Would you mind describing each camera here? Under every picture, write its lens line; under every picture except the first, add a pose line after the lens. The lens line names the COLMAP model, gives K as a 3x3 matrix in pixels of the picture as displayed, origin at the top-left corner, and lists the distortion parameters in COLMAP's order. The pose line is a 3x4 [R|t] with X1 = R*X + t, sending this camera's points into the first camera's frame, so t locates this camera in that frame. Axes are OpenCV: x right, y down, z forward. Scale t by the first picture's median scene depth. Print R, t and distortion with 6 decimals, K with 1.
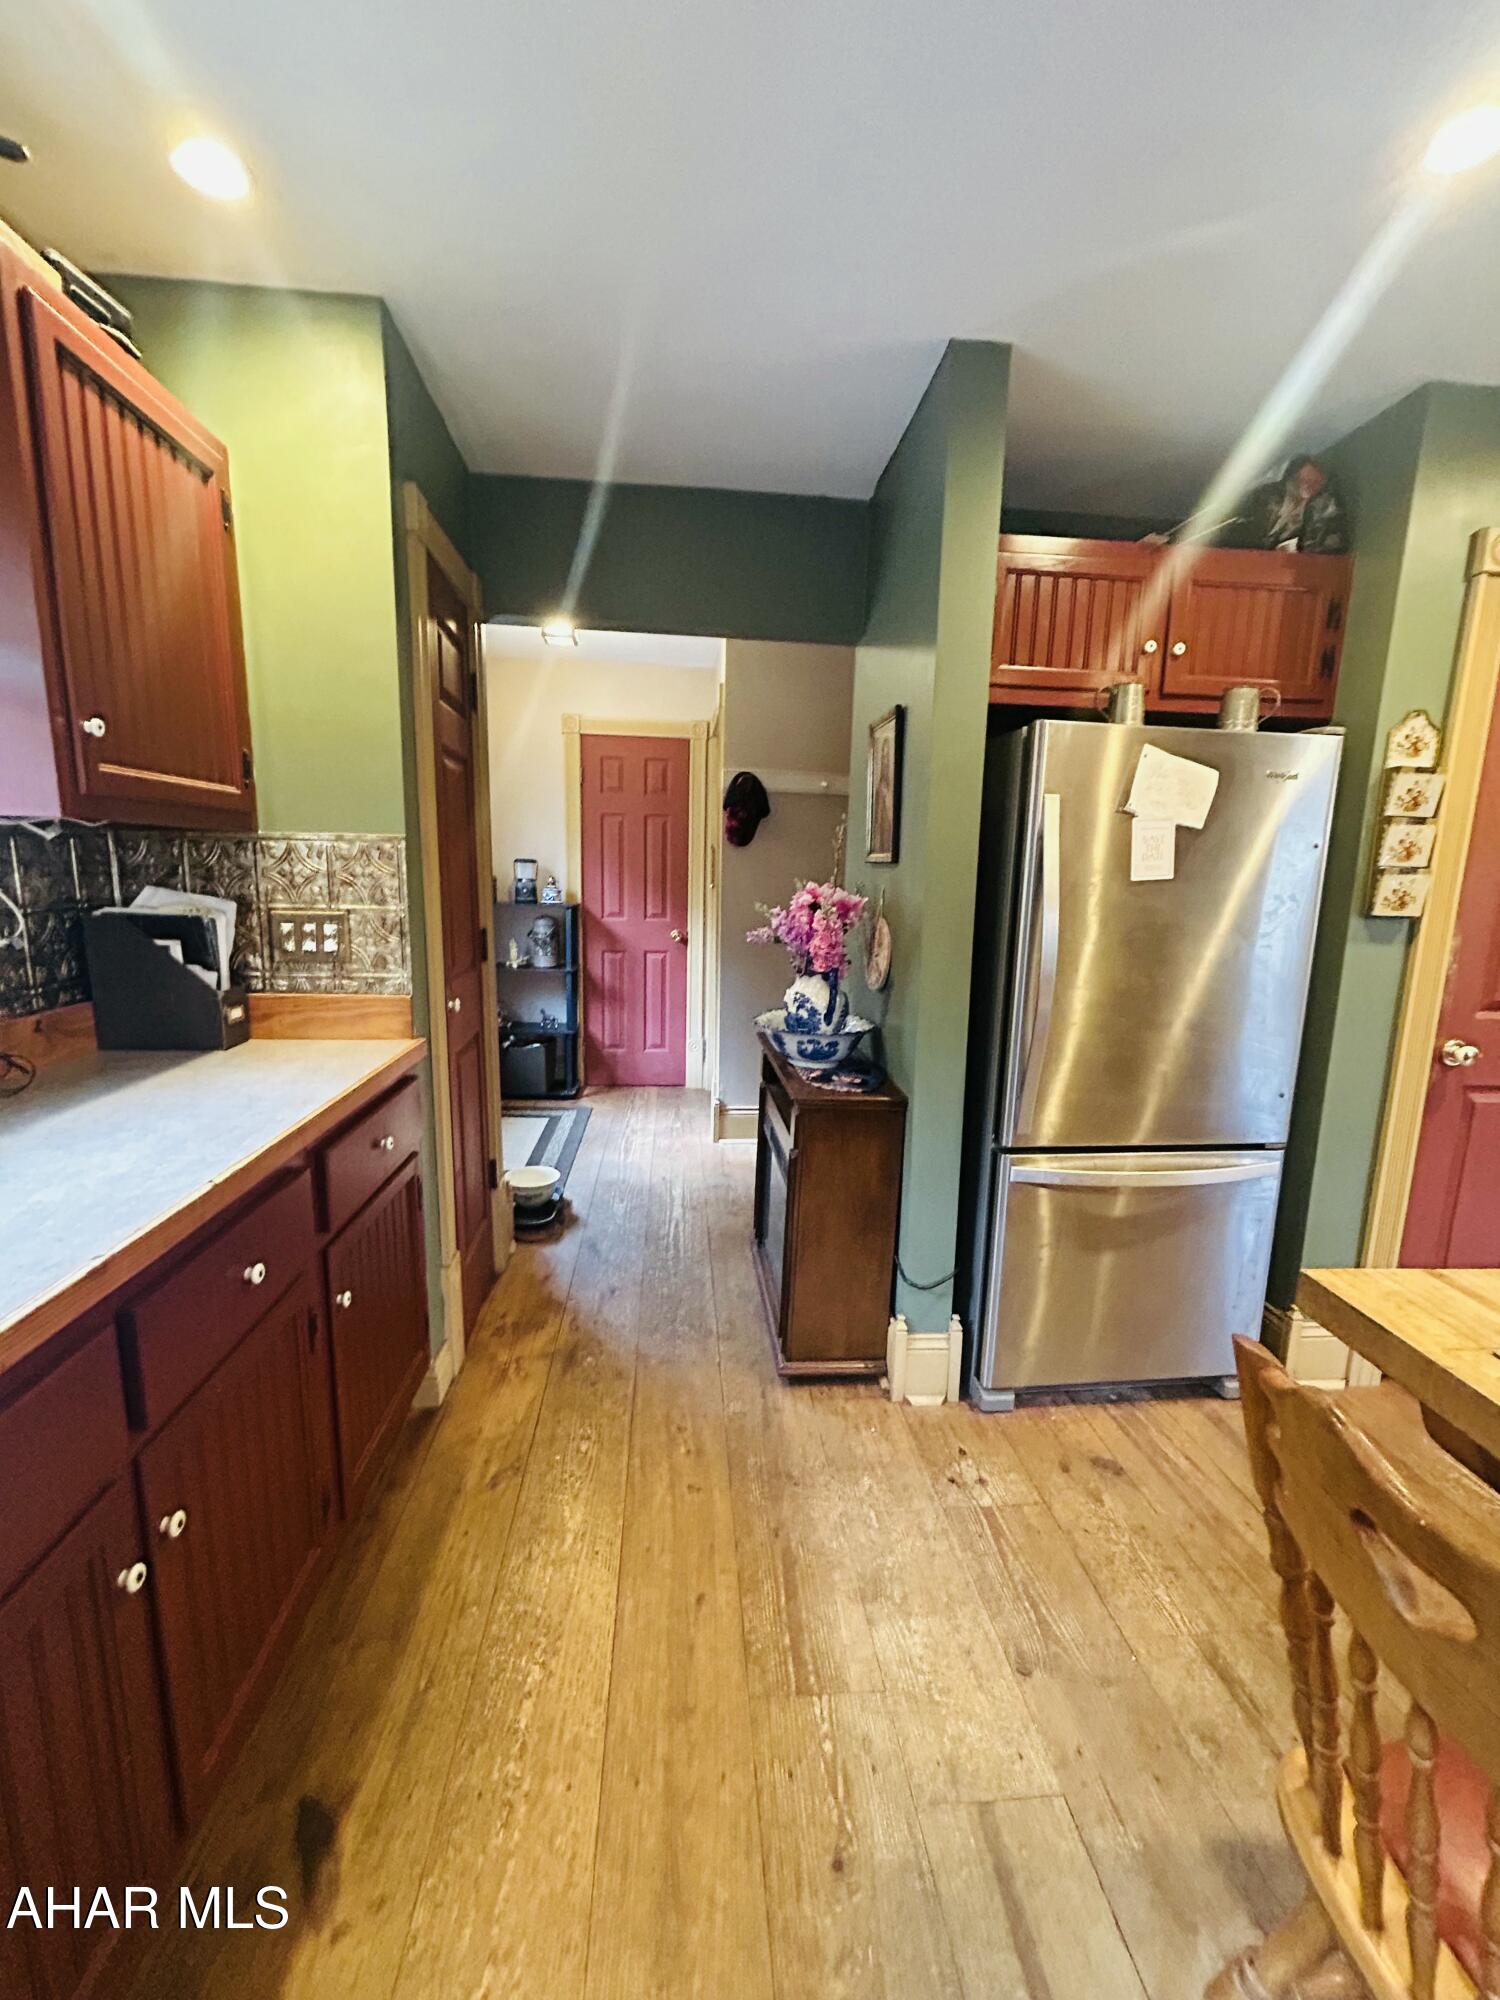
lens RADIAL K [[815.0, 0, 752.6], [0, 815.0, 1001.1], [0, 0, 1]] dist [-0.000988, 0.000816]
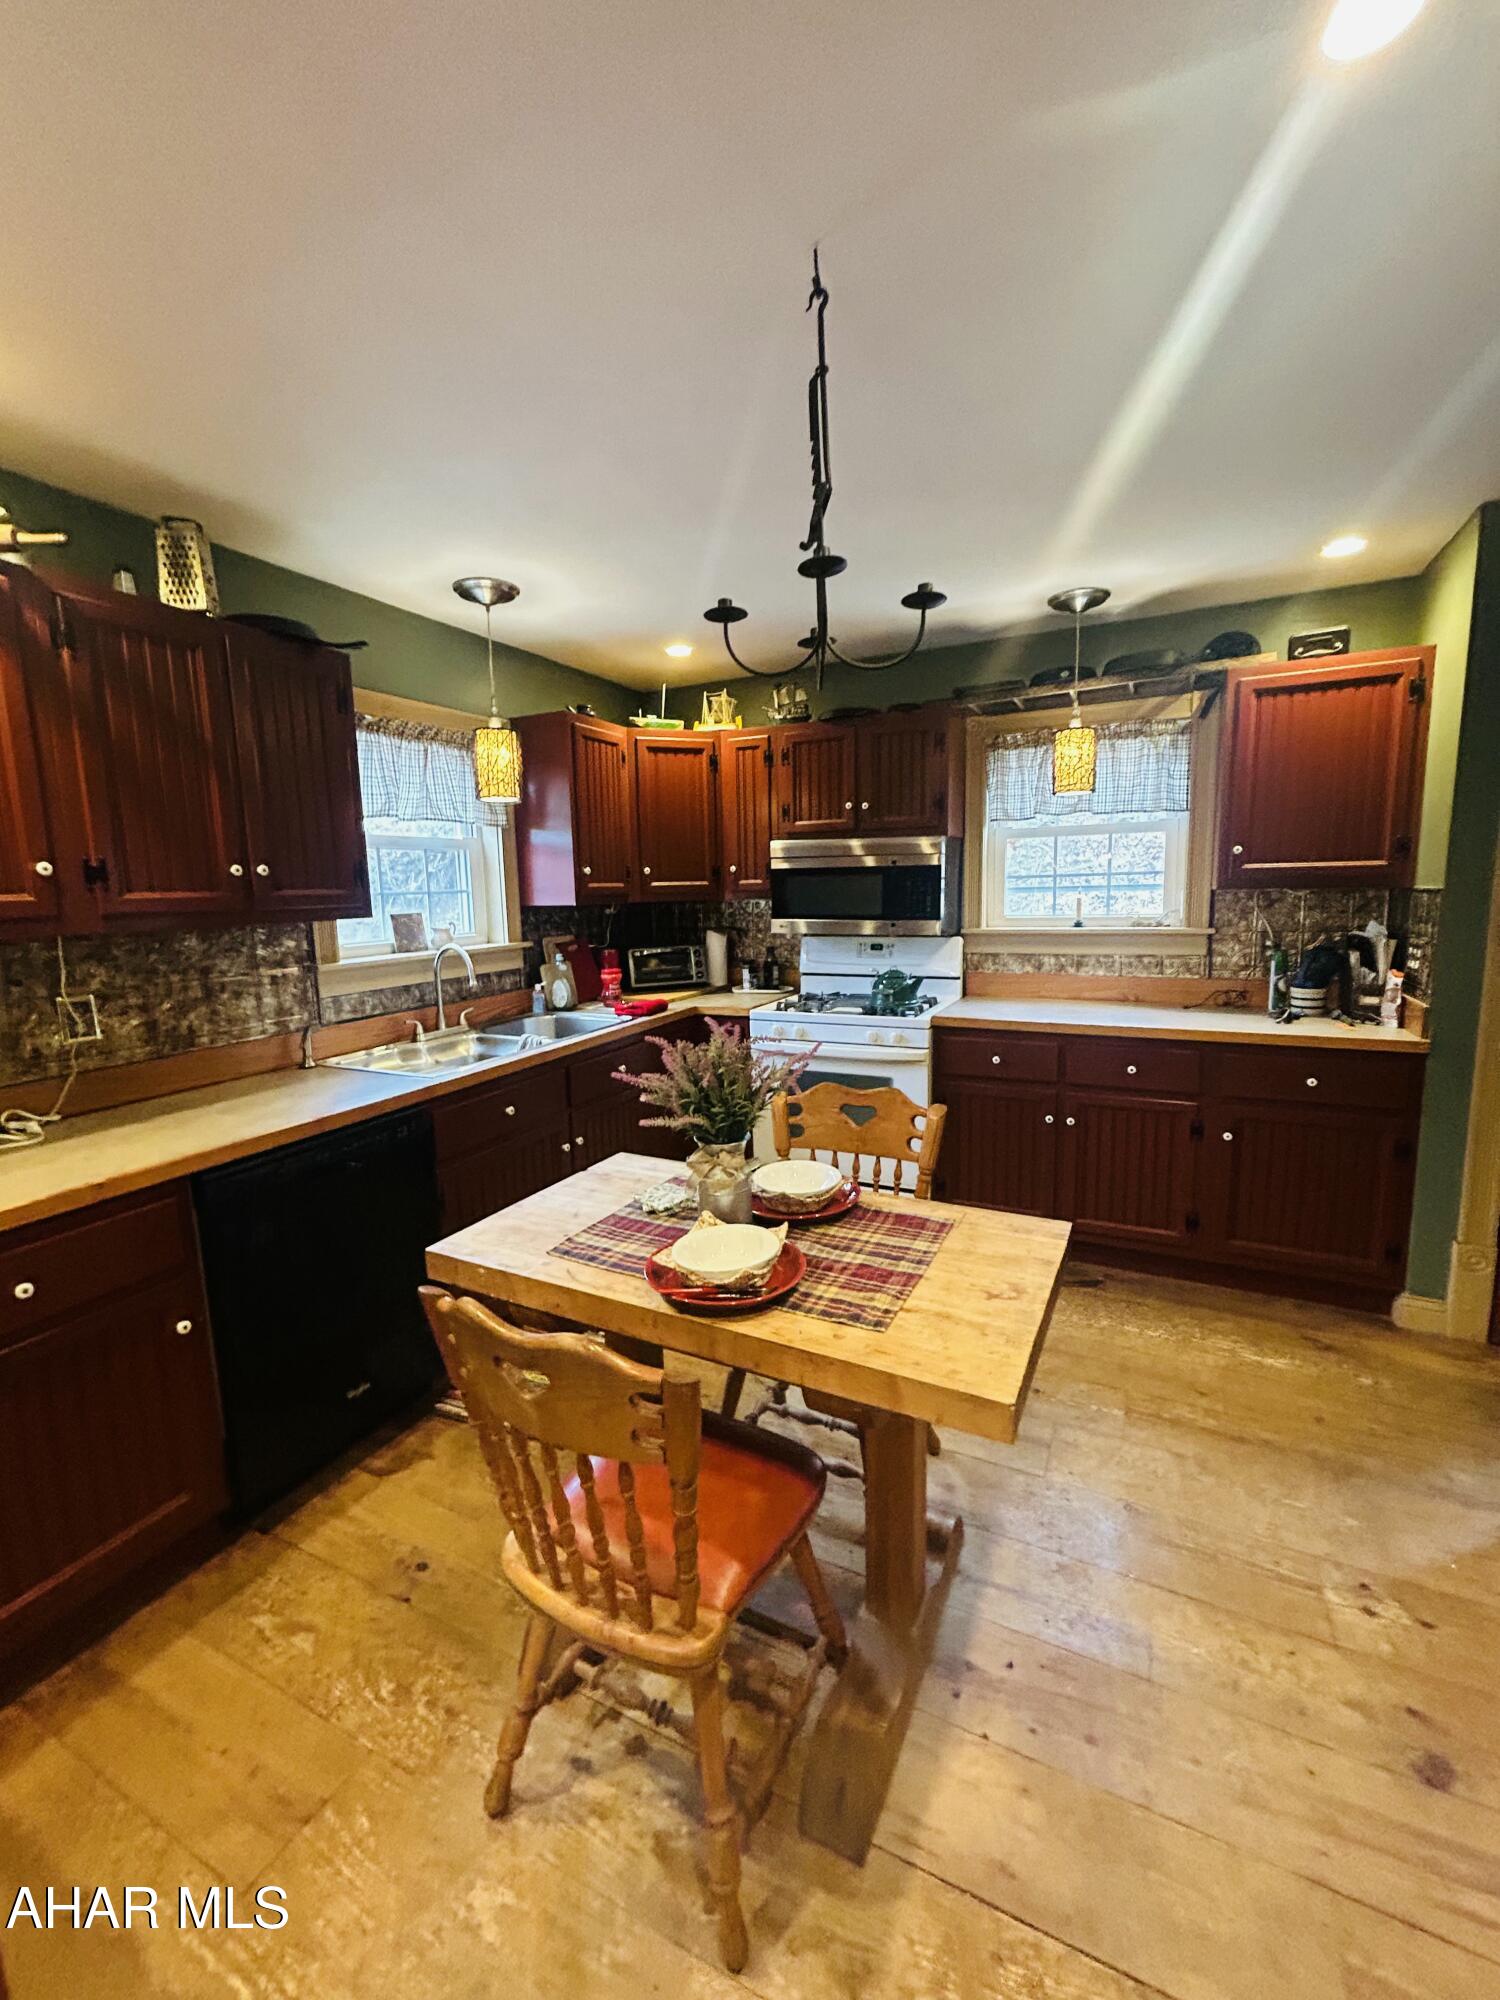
lens RADIAL K [[815.0, 0, 749.5], [0, 815.0, 1000.4], [0, 0, 1]] dist [-0.000988, 0.000816]
pose [[-0.521998, 0.109960, -0.845829, 1.273082], [-0.126543, 0.970697, 0.204288, -0.147178], [0.843507, 0.213672, -0.492788, 0.706384]]
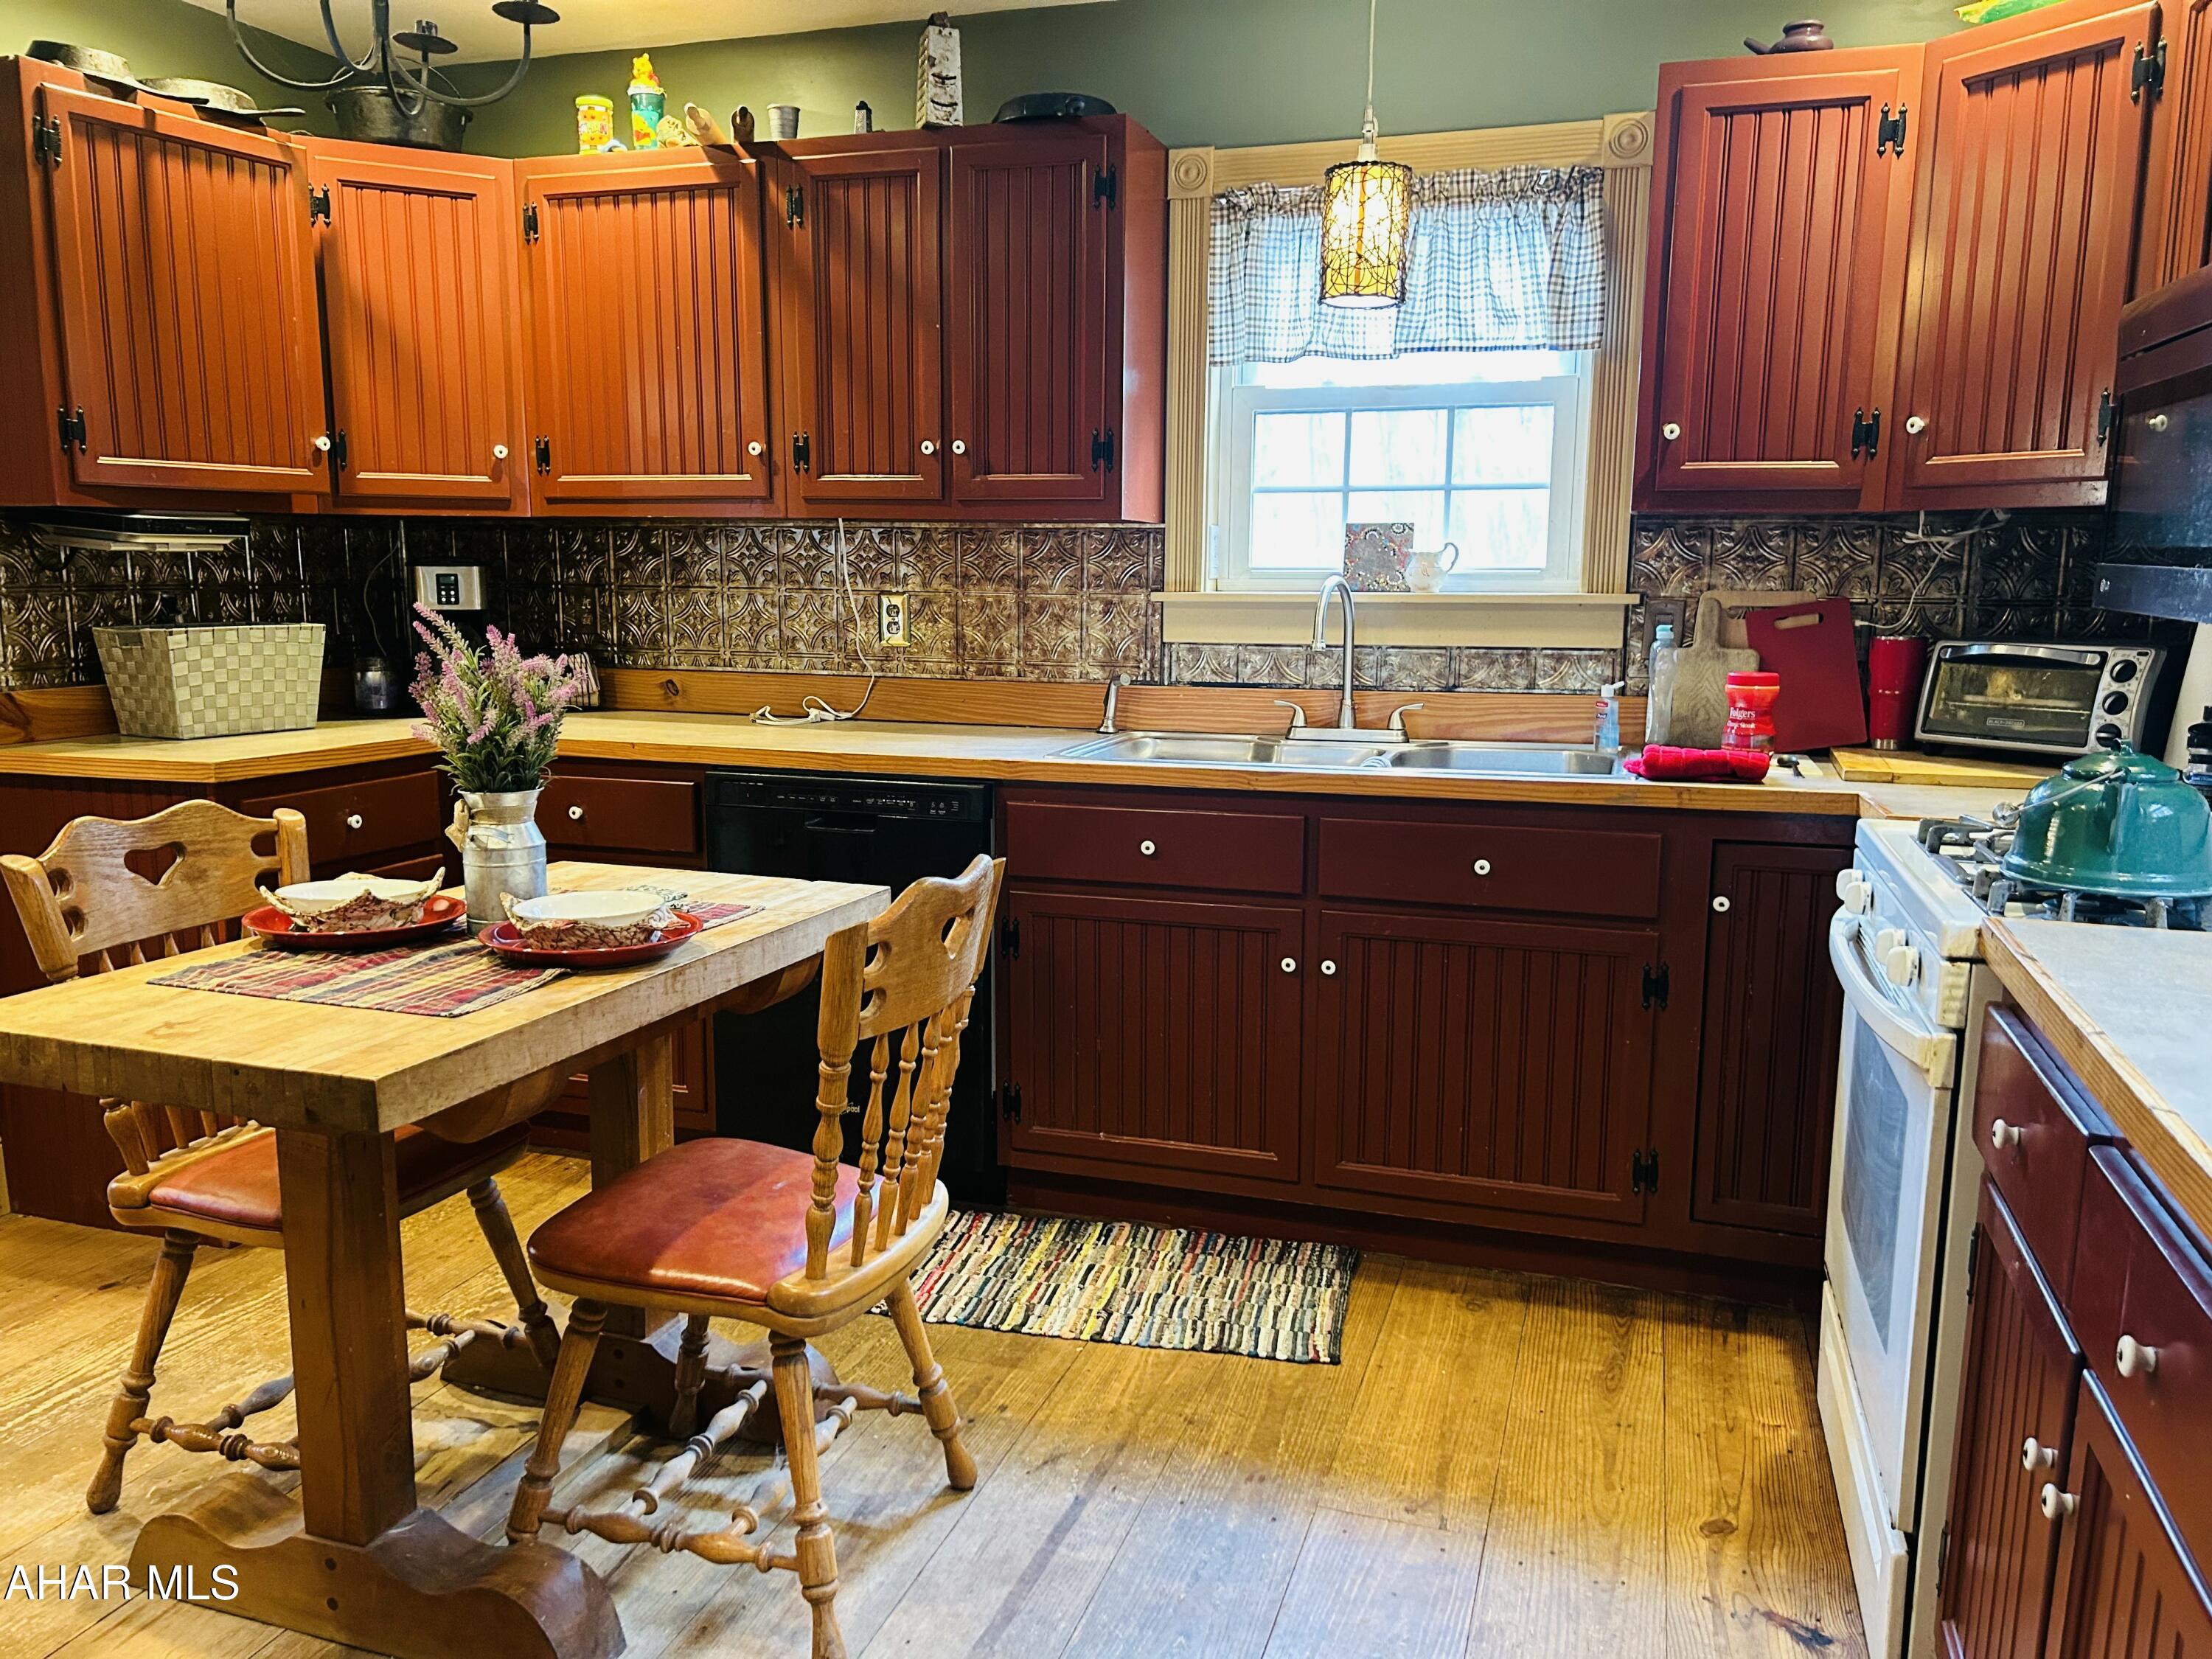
lens RADIAL K [[1669.4, 0, 1099.2], [0, 1669.4, 837.9], [0, 0, 1]] dist [0.073641, -0.079423]
pose [[-0.918861, -0.093623, 0.383313, -0.235759], [0.035932, 0.947554, 0.317571, -0.177146], [-0.392941, 0.305577, -0.867306, 1.190126]]
